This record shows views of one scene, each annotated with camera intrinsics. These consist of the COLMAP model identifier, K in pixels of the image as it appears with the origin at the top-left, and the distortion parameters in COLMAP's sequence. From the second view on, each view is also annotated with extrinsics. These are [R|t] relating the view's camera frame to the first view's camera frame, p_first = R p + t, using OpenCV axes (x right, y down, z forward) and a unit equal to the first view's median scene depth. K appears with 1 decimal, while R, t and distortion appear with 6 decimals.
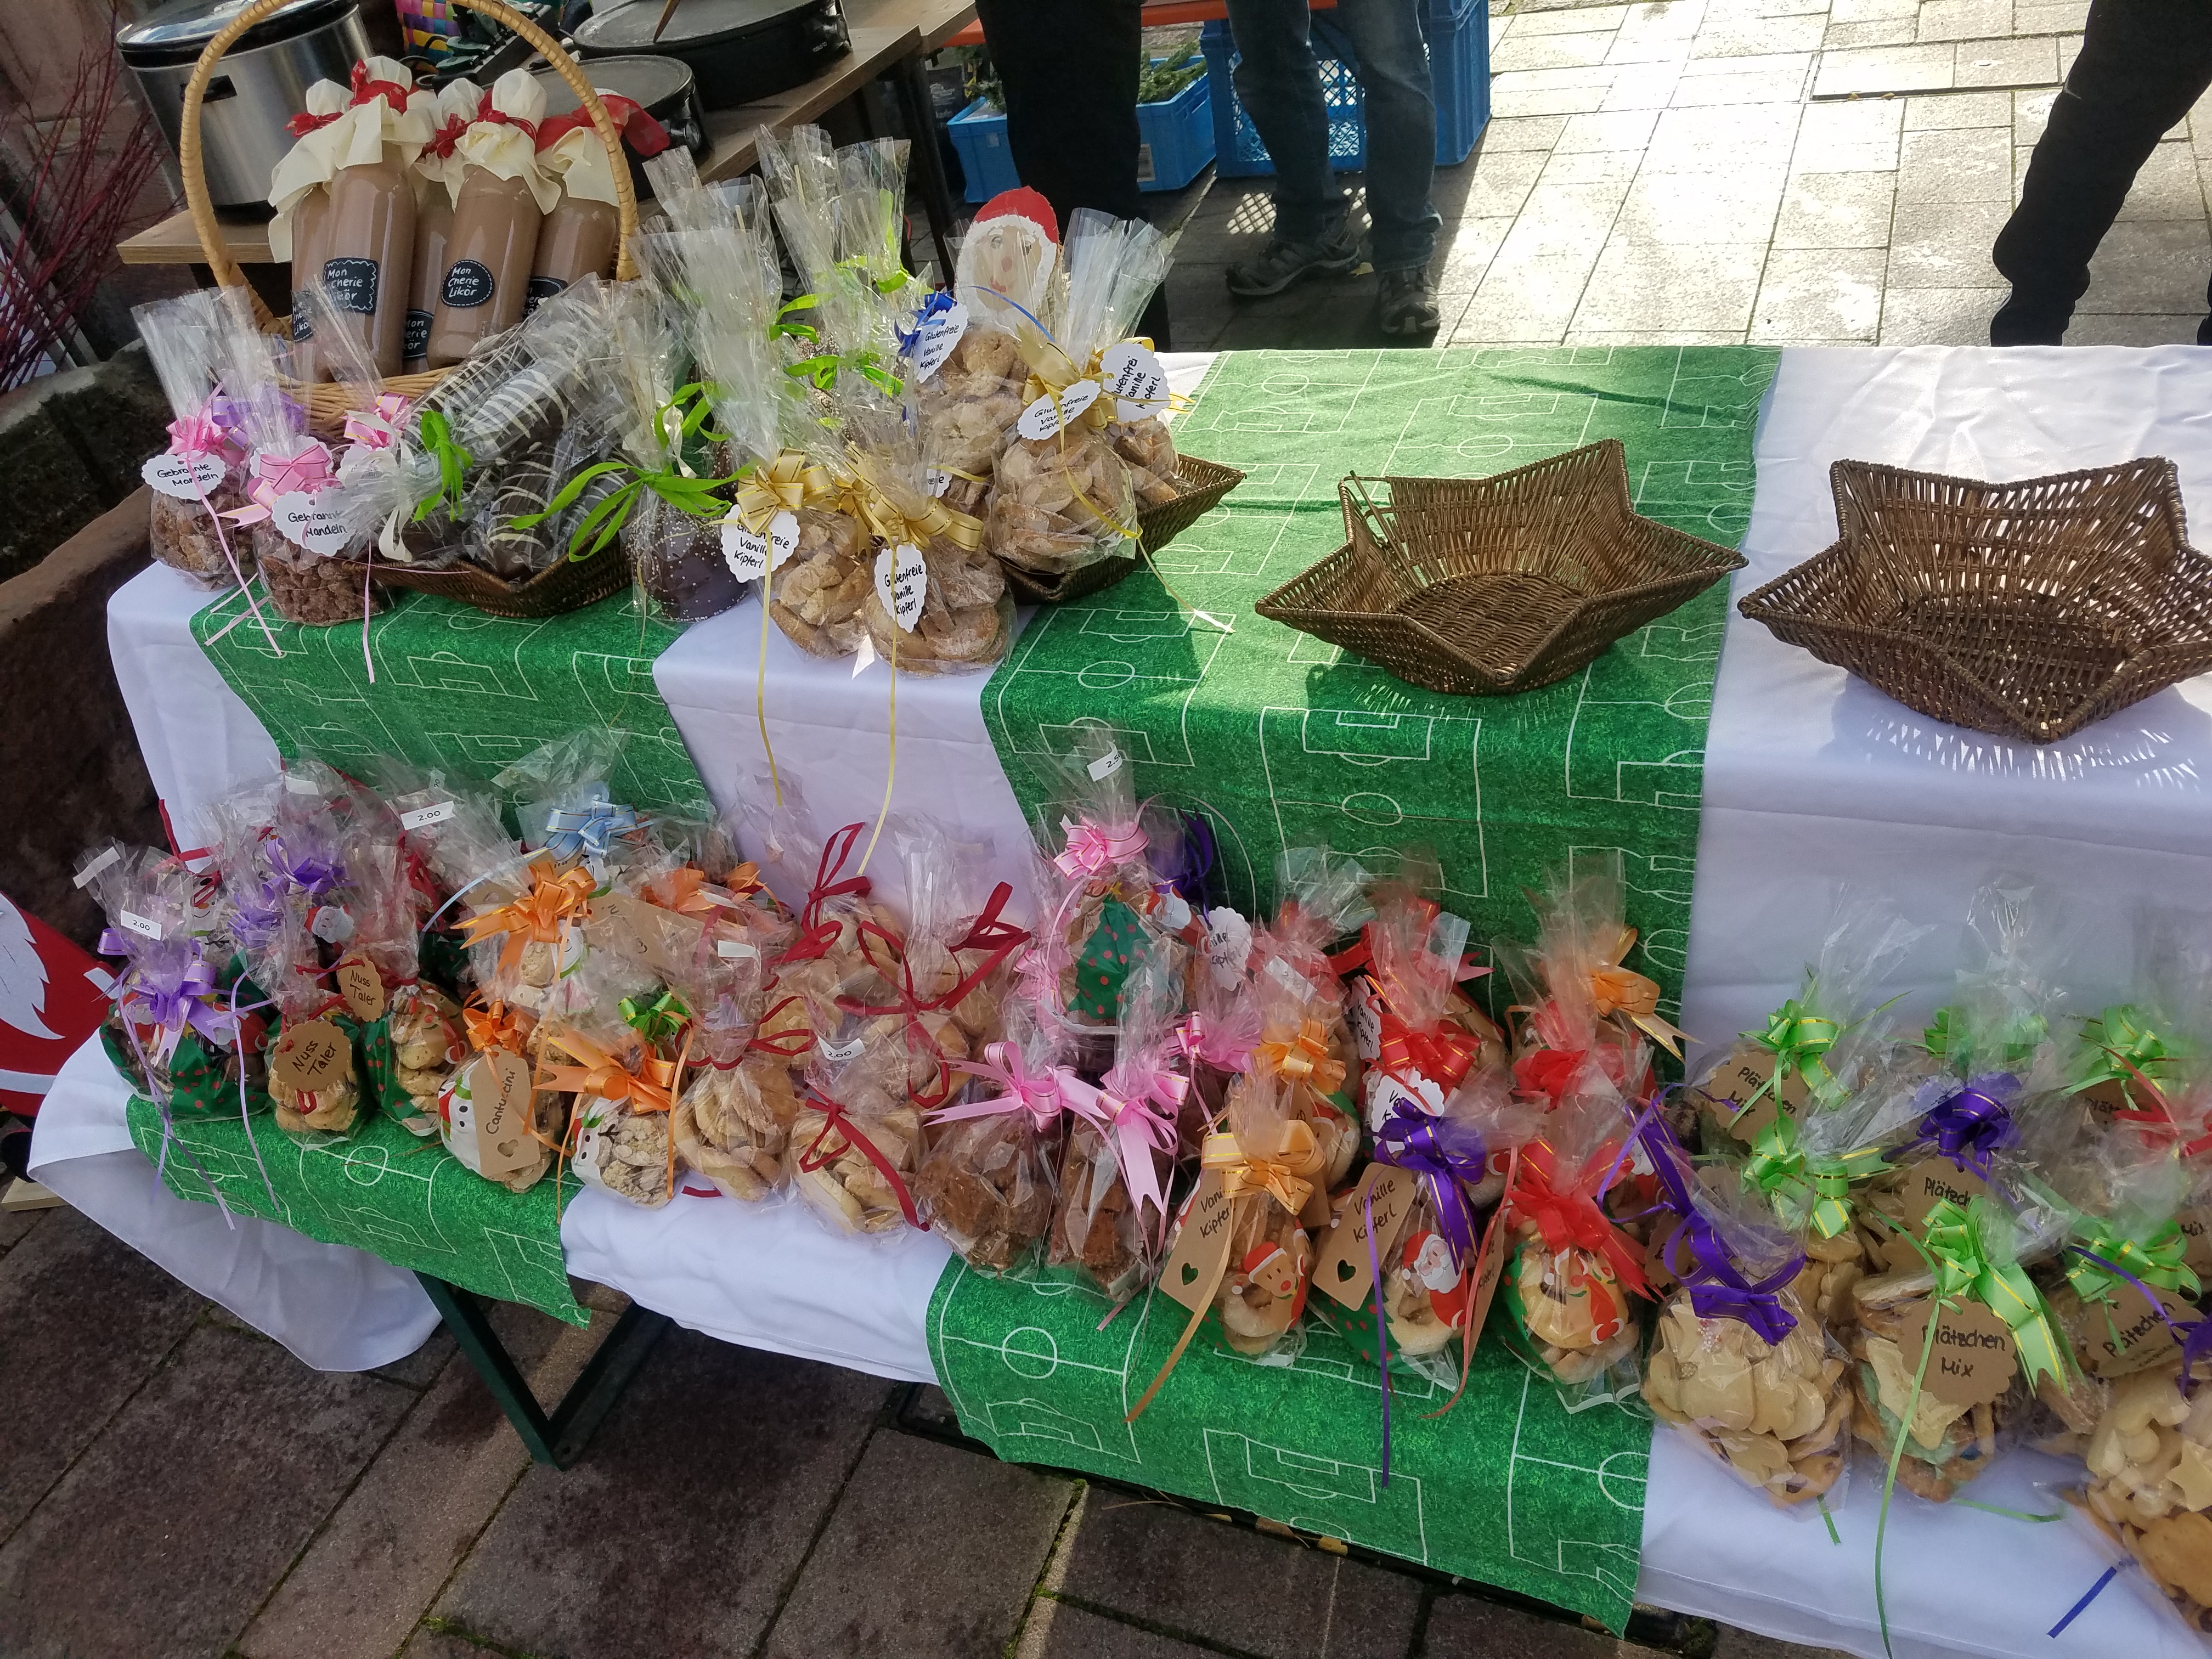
lens RADIAL K [[1683.6, 0, 1101.9], [0, 1683.6, 816.6], [0, 0, 1]] dist [0.207885, -0.349326]
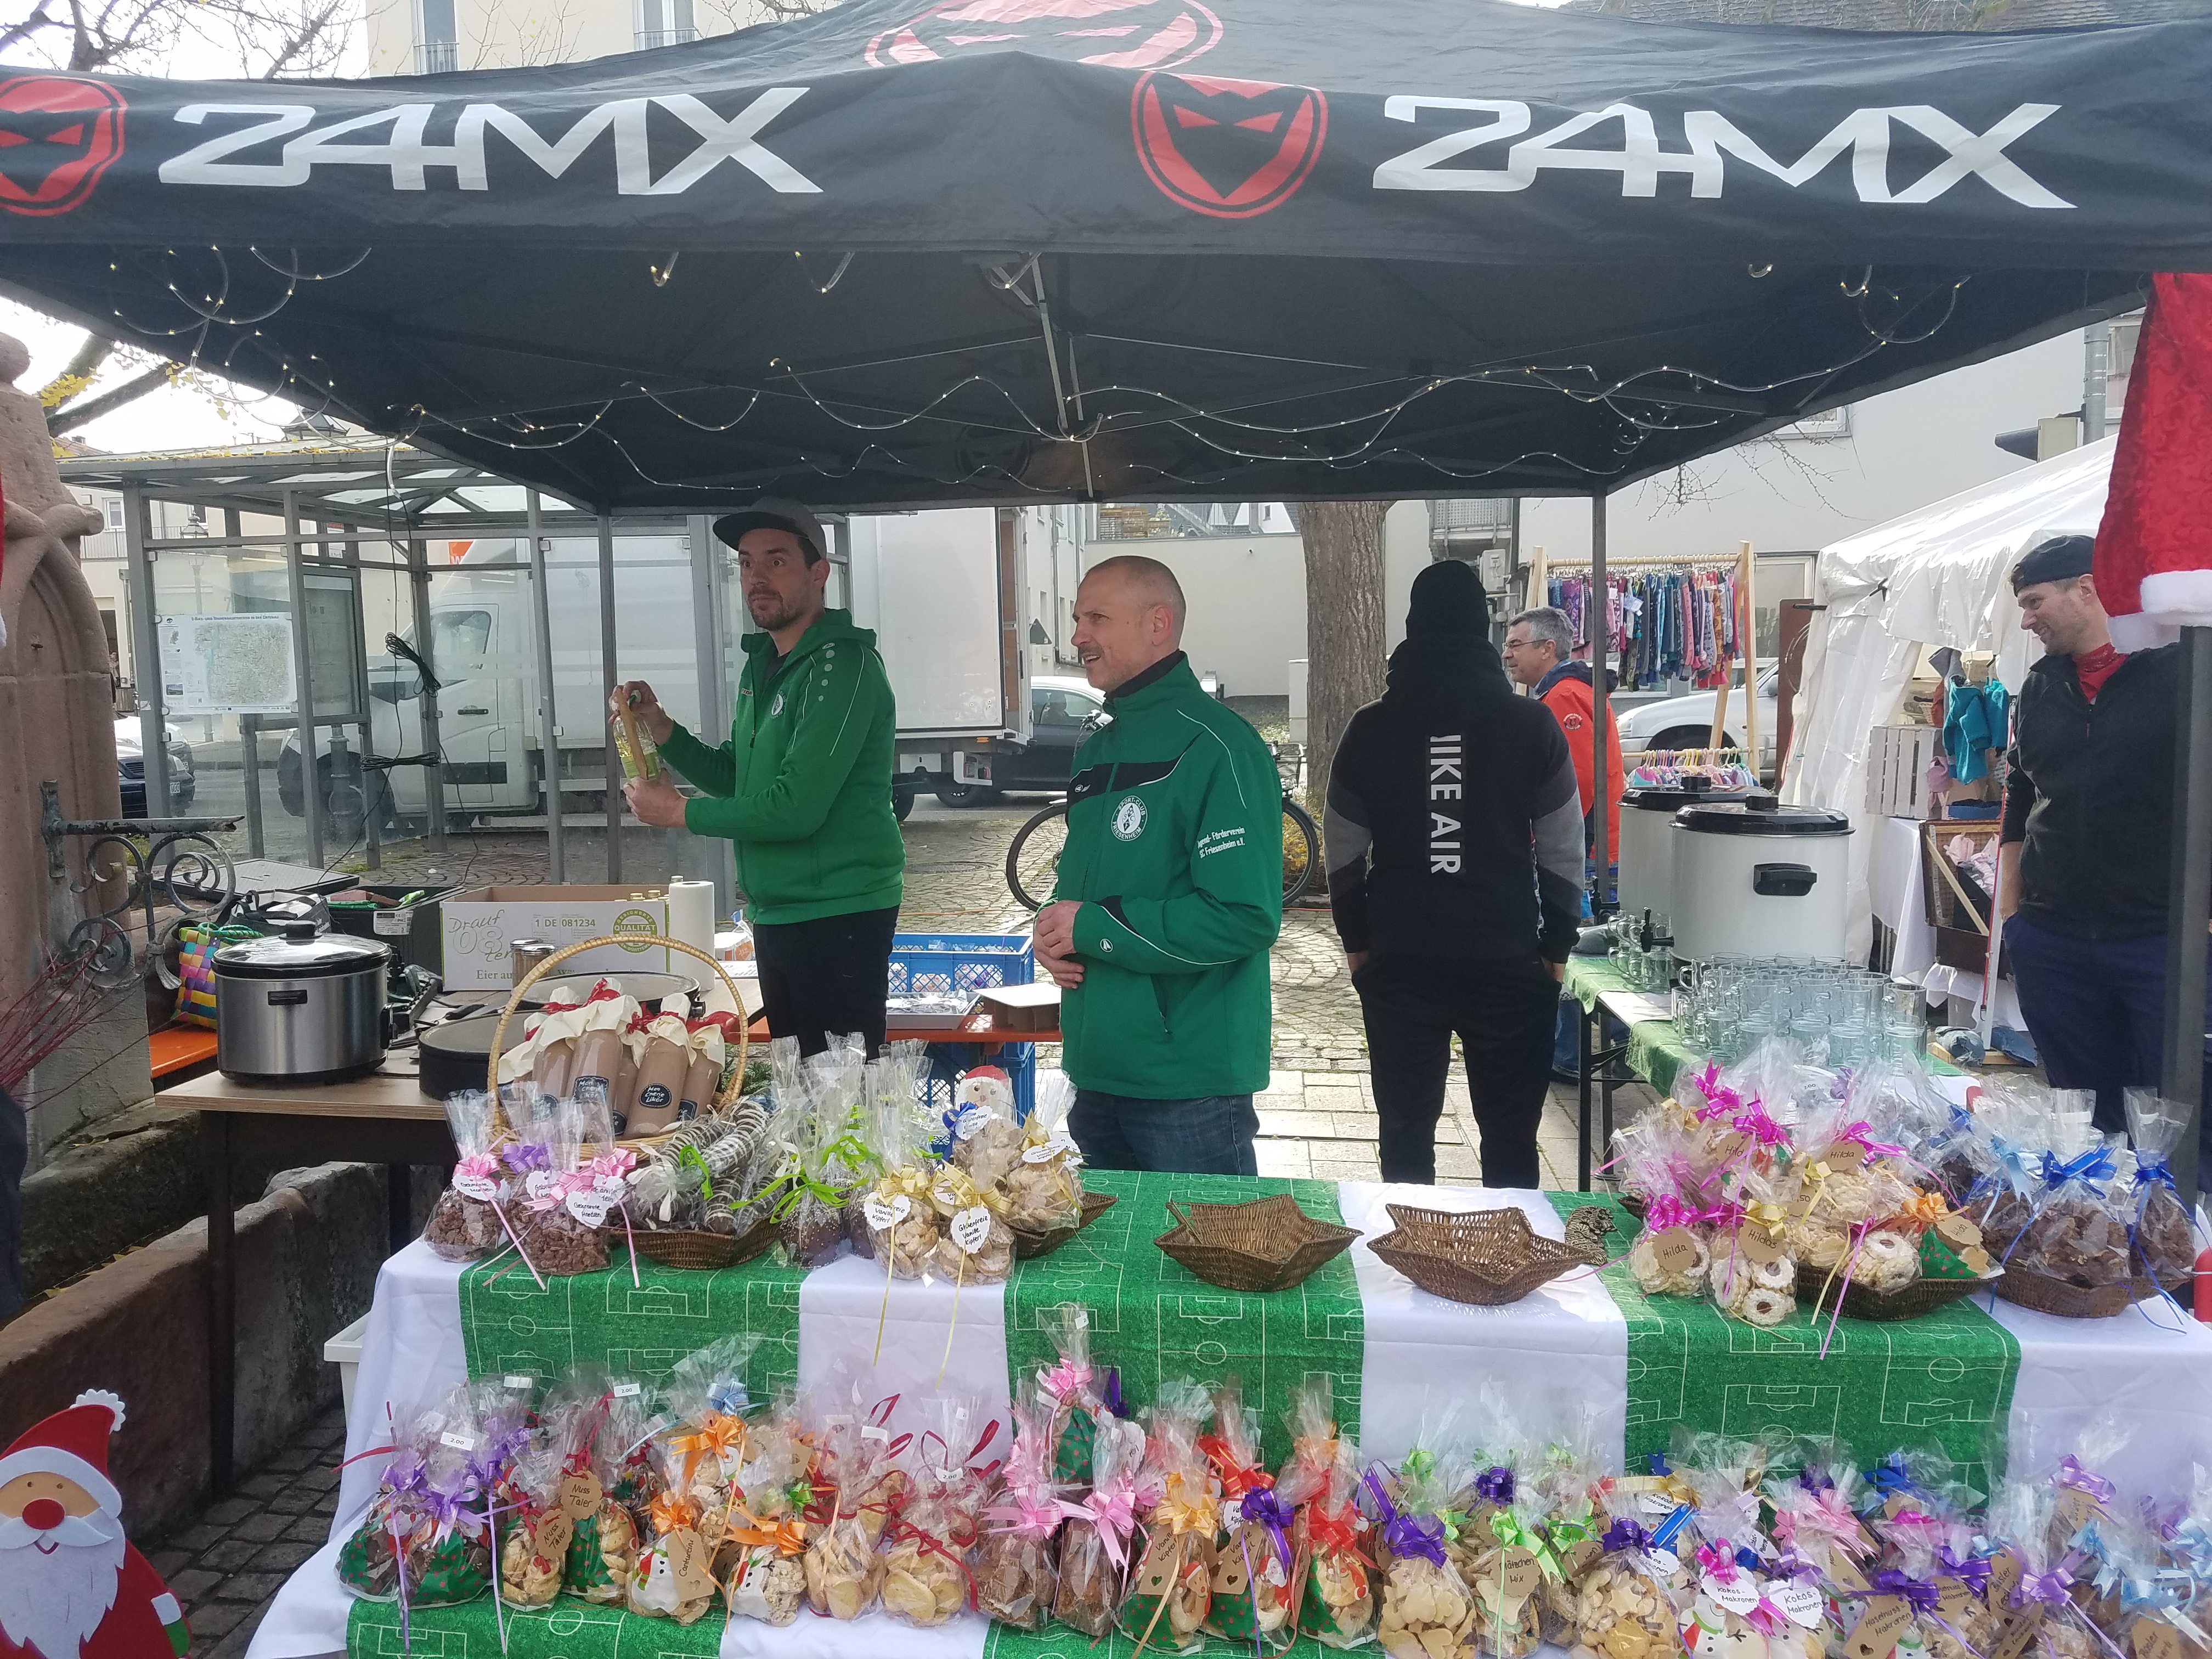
lens RADIAL K [[1683.6, 0, 1101.9], [0, 1683.6, 816.6], [0, 0, 1]] dist [0.207885, -0.349326]
pose [[0.945466, 0.141289, 0.293483, -0.603684], [0.048385, 0.830104, -0.555505, 0.552613], [-0.322108, 0.539411, 0.777999, -0.812702]]
